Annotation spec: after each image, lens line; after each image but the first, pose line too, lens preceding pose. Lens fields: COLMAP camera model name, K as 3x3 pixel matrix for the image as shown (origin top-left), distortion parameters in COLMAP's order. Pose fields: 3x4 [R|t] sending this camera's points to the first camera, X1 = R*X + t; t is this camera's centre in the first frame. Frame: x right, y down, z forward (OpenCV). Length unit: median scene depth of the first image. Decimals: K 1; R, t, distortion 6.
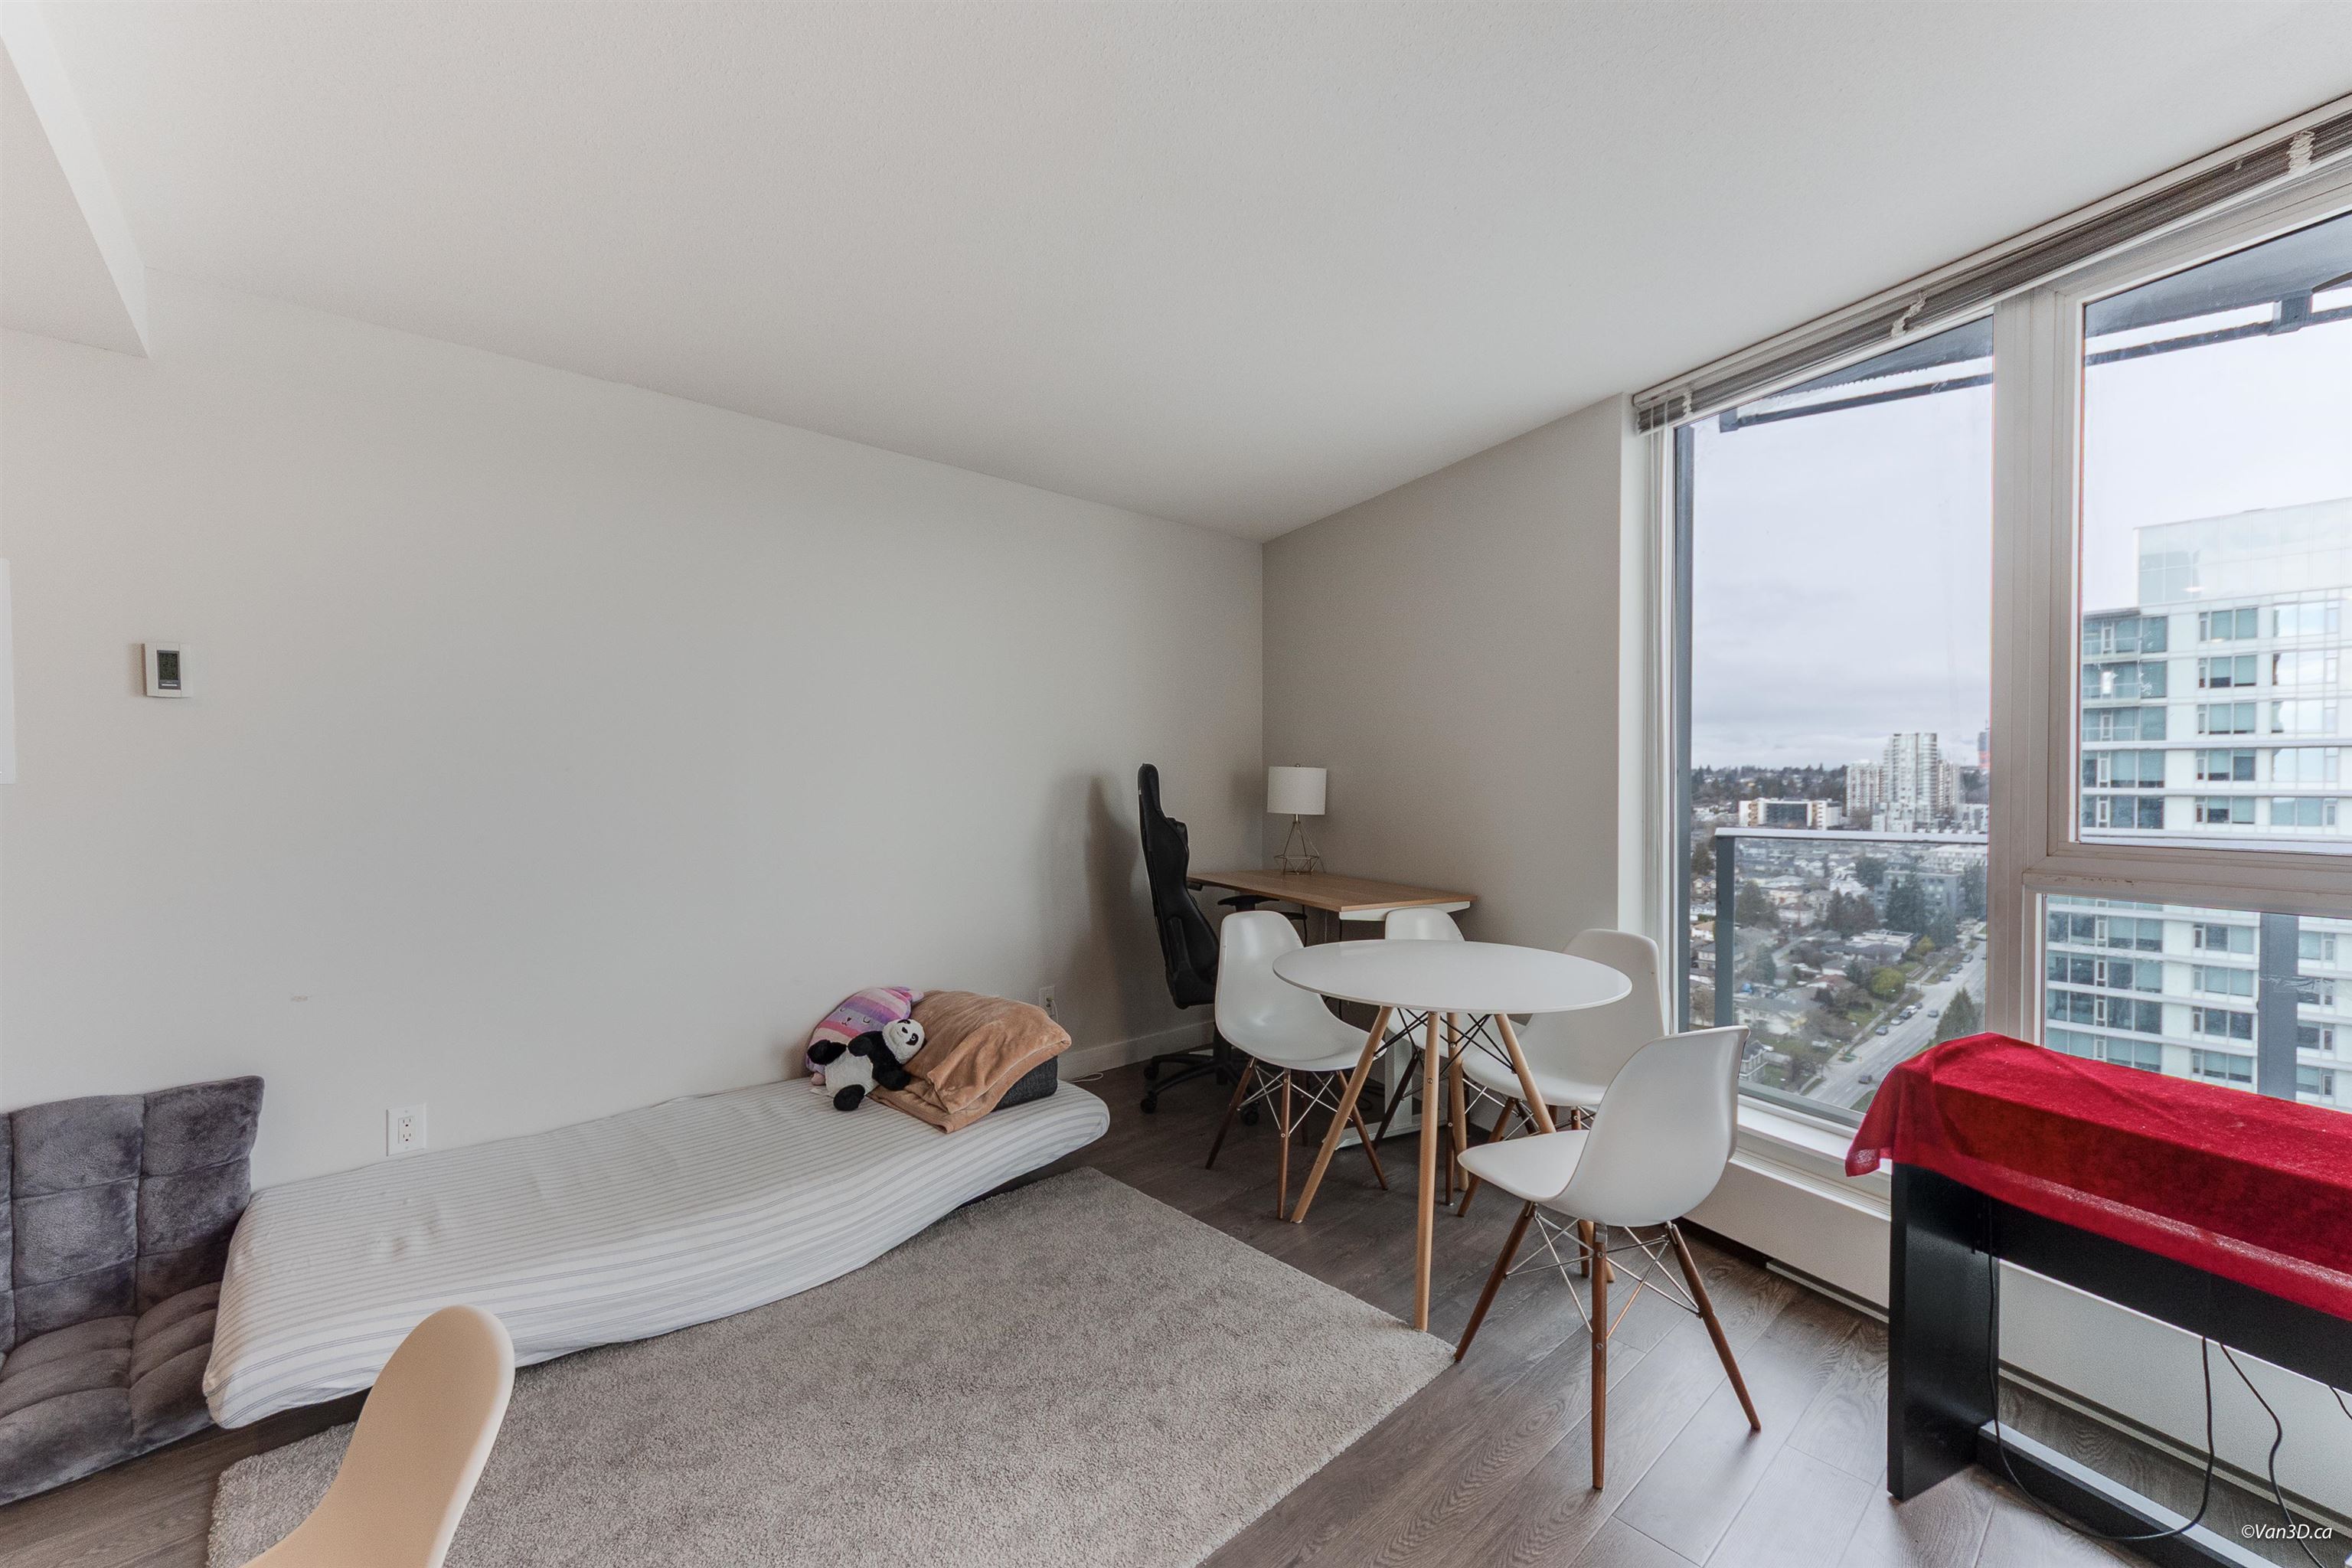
lens RADIAL K [[940.6, 0, 1177.0], [0, 940.6, 795.4], [0, 0, 1]] dist [-0.000627, 0.003852]
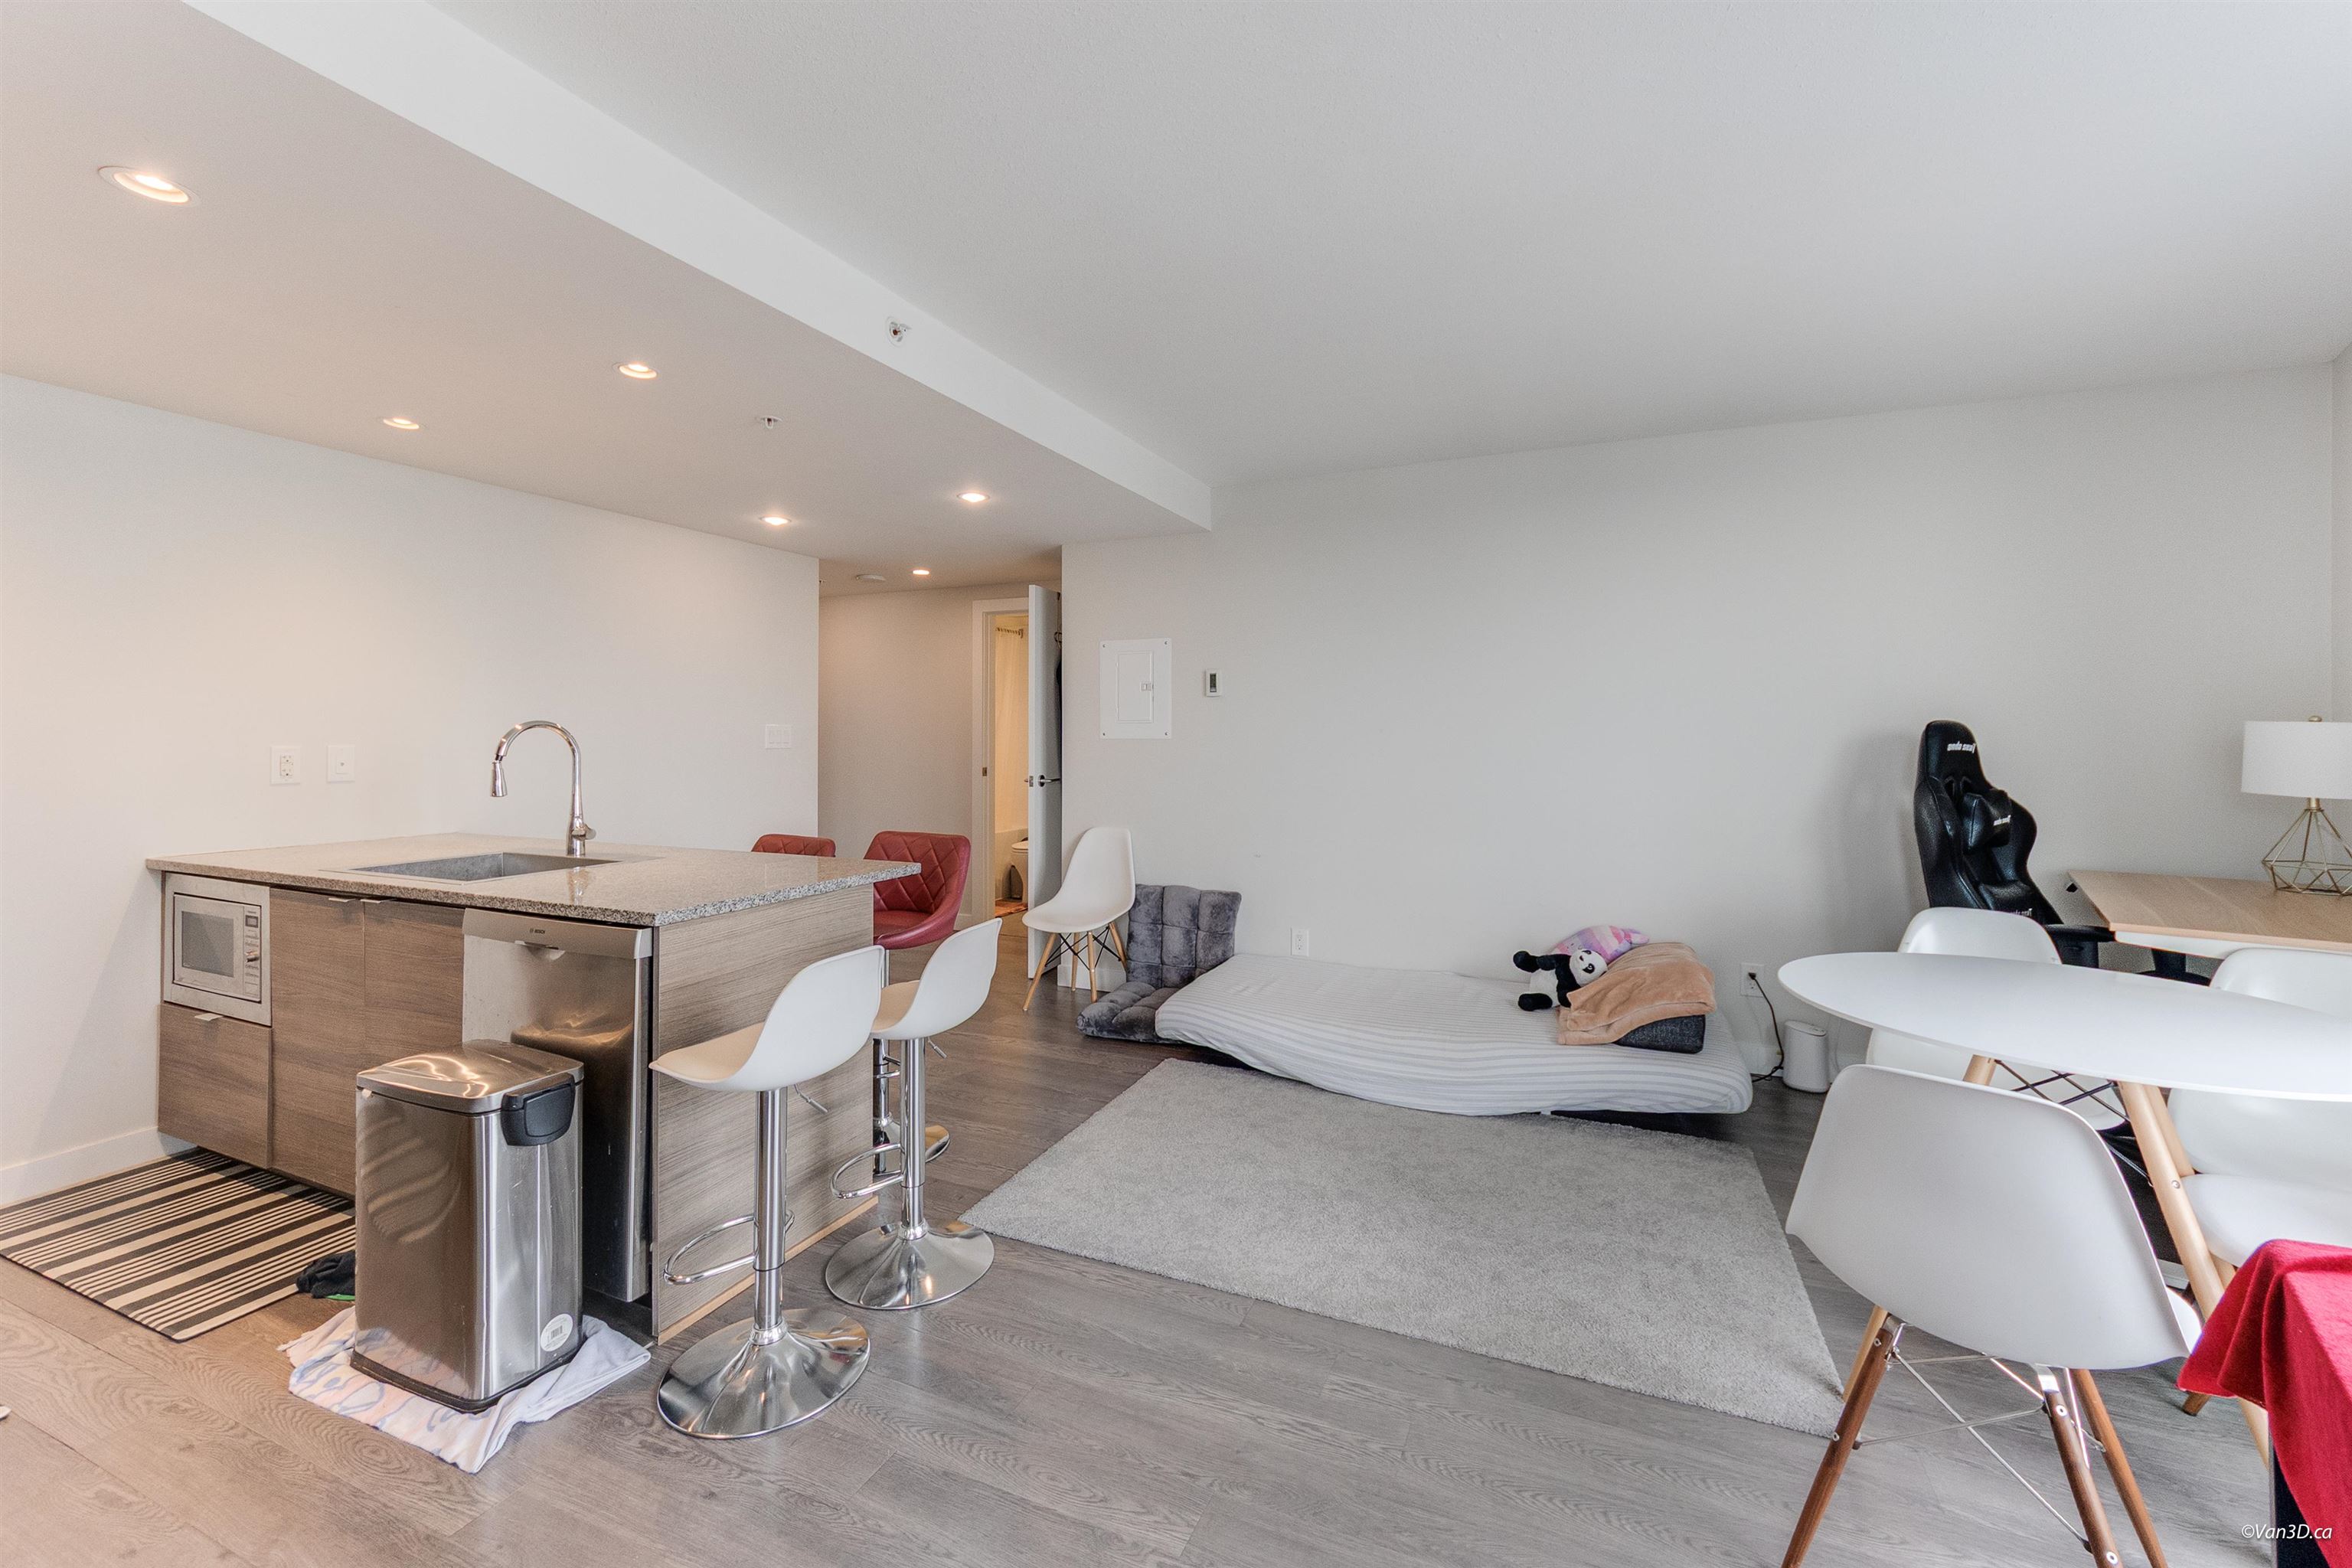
lens RADIAL K [[973.9, 0, 1186.4], [0, 973.9, 740.3], [0, 0, 1]] dist [0.014300, 0.000142]
pose [[0.399169, 0.003759, -0.916870, 0.658746], [-0.017261, 0.999845, -0.003415, -0.001353], [0.916715, 0.017189, 0.399172, 0.092846]]
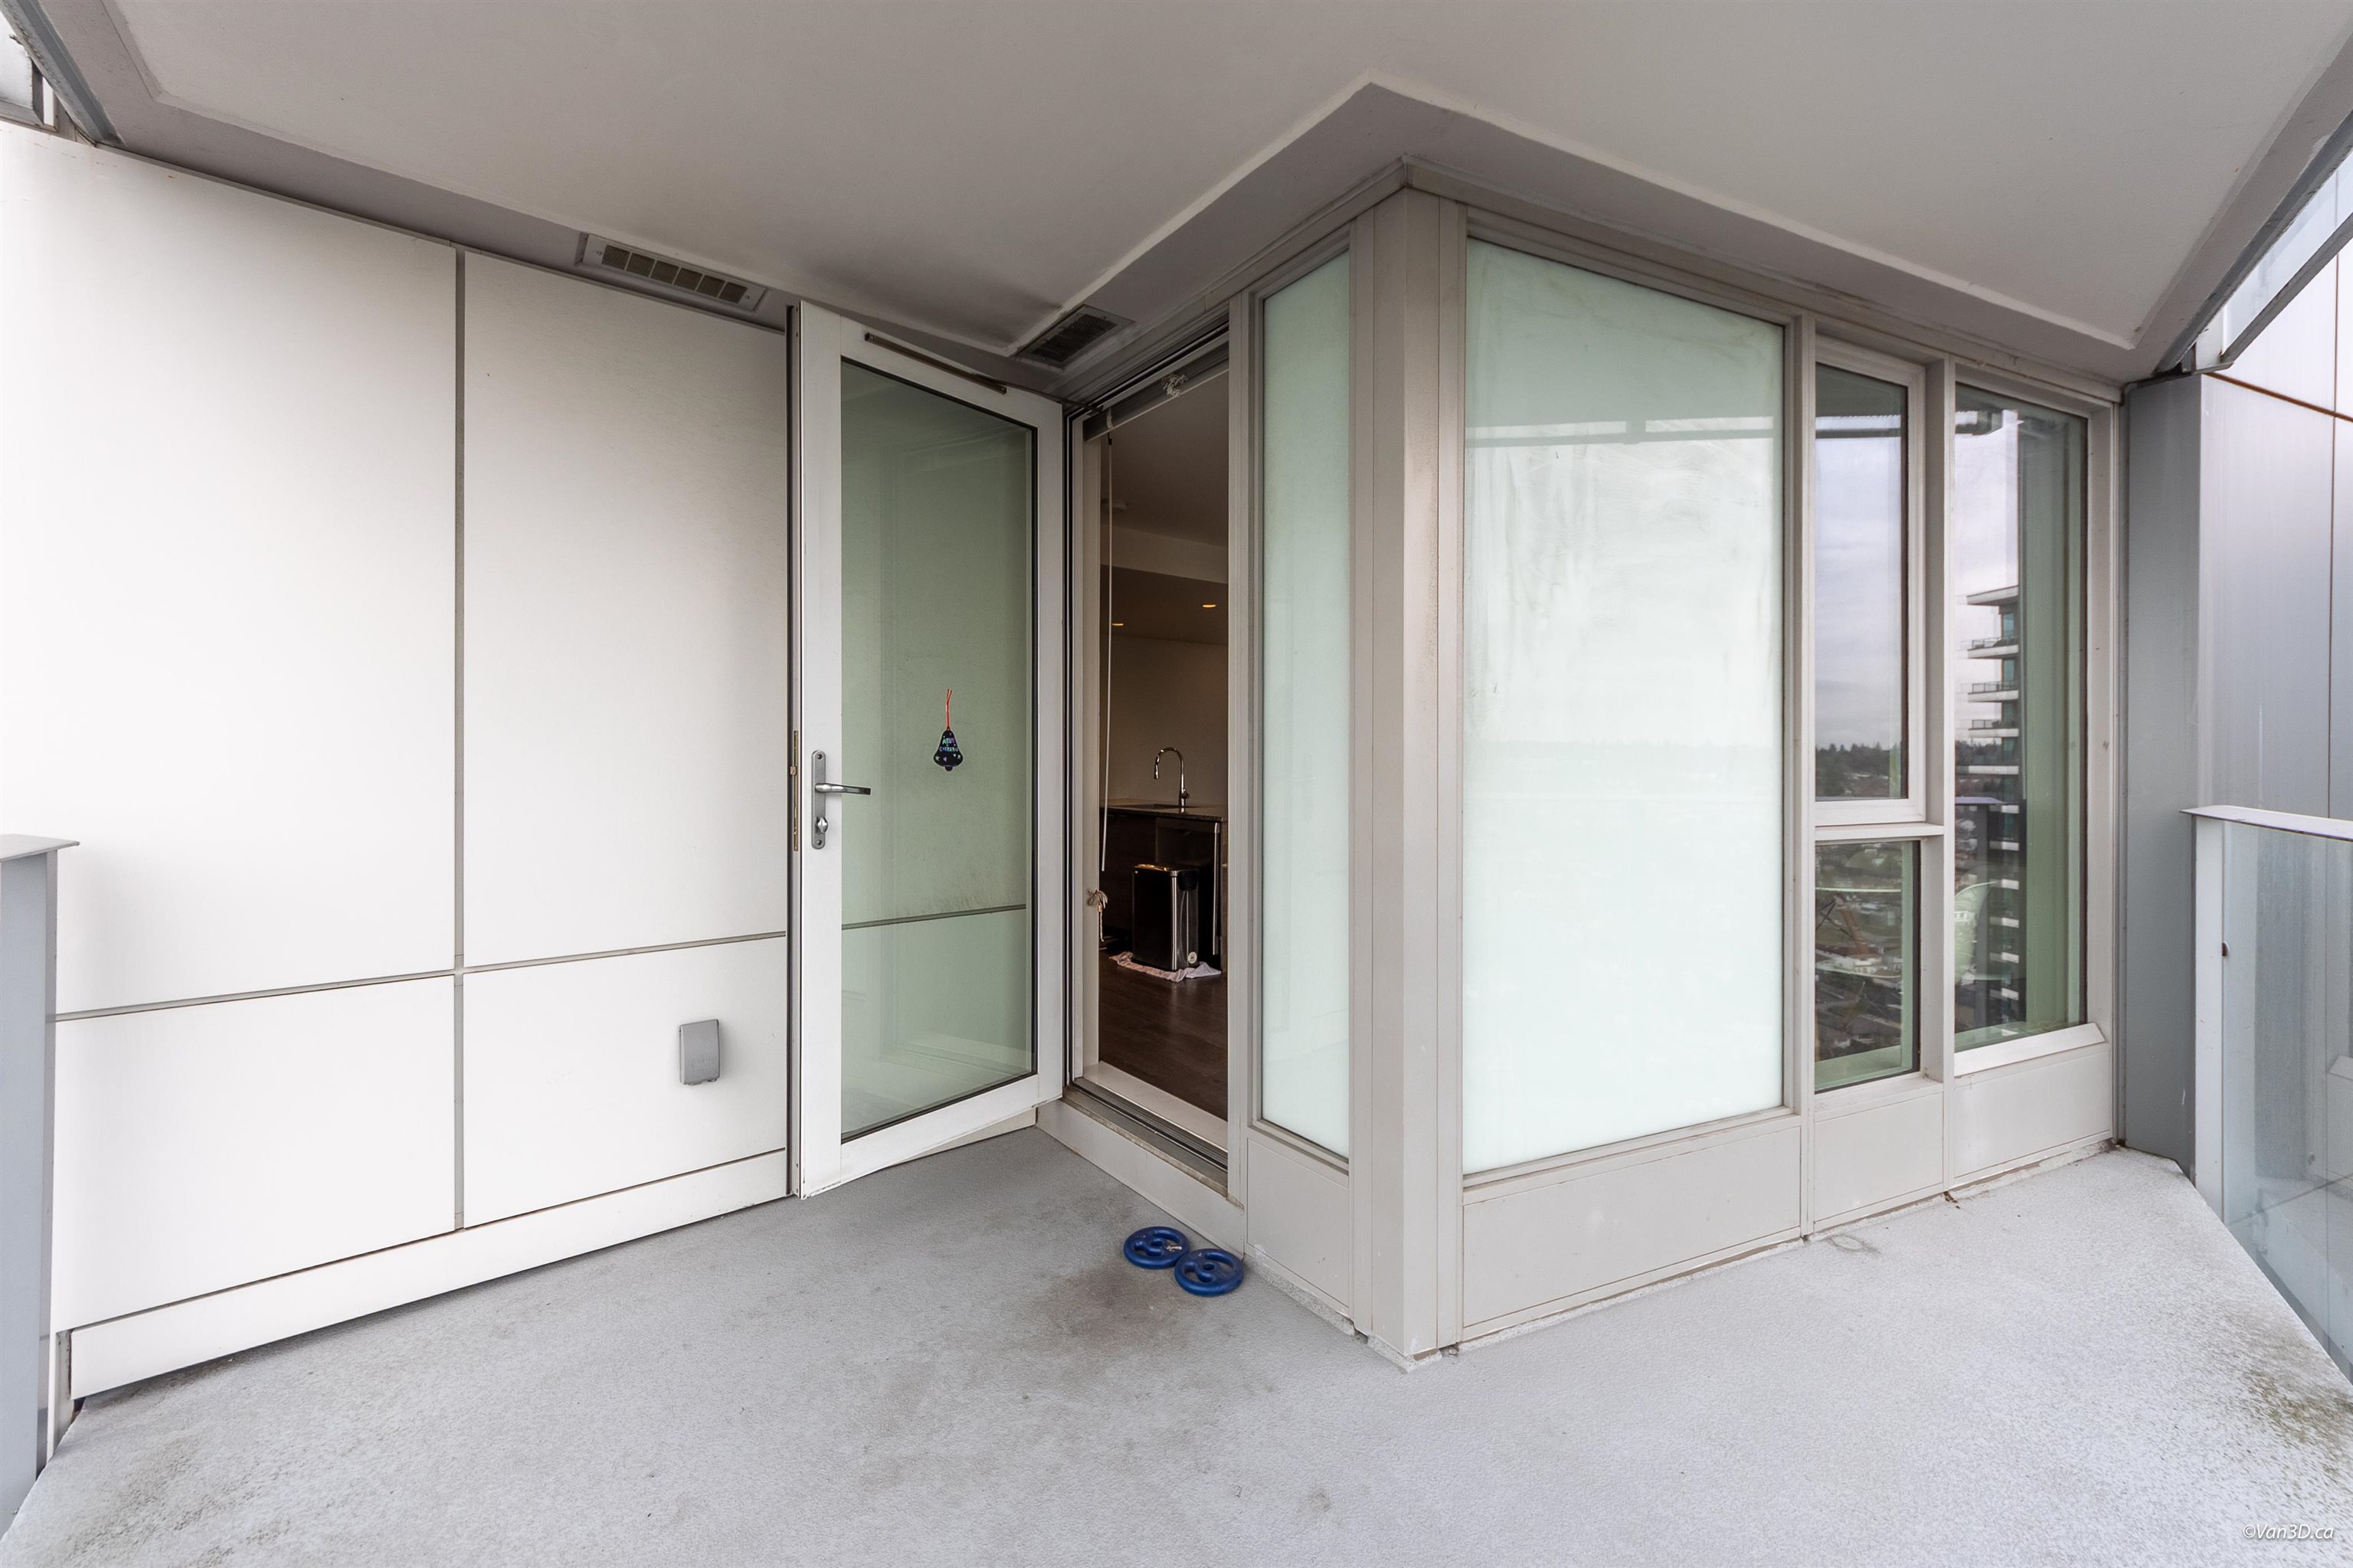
lens RADIAL K [[941.0, 0, 1177.5], [0, 941.0, 795.4], [0, 0, 1]] dist [-0.000627, 0.003852]
pose [[-0.072044, 0.041272, -0.996547, 1.791457], [-0.018356, 0.998919, 0.042698, 0.008397], [0.997233, 0.021368, -0.071208, 0.069047]]
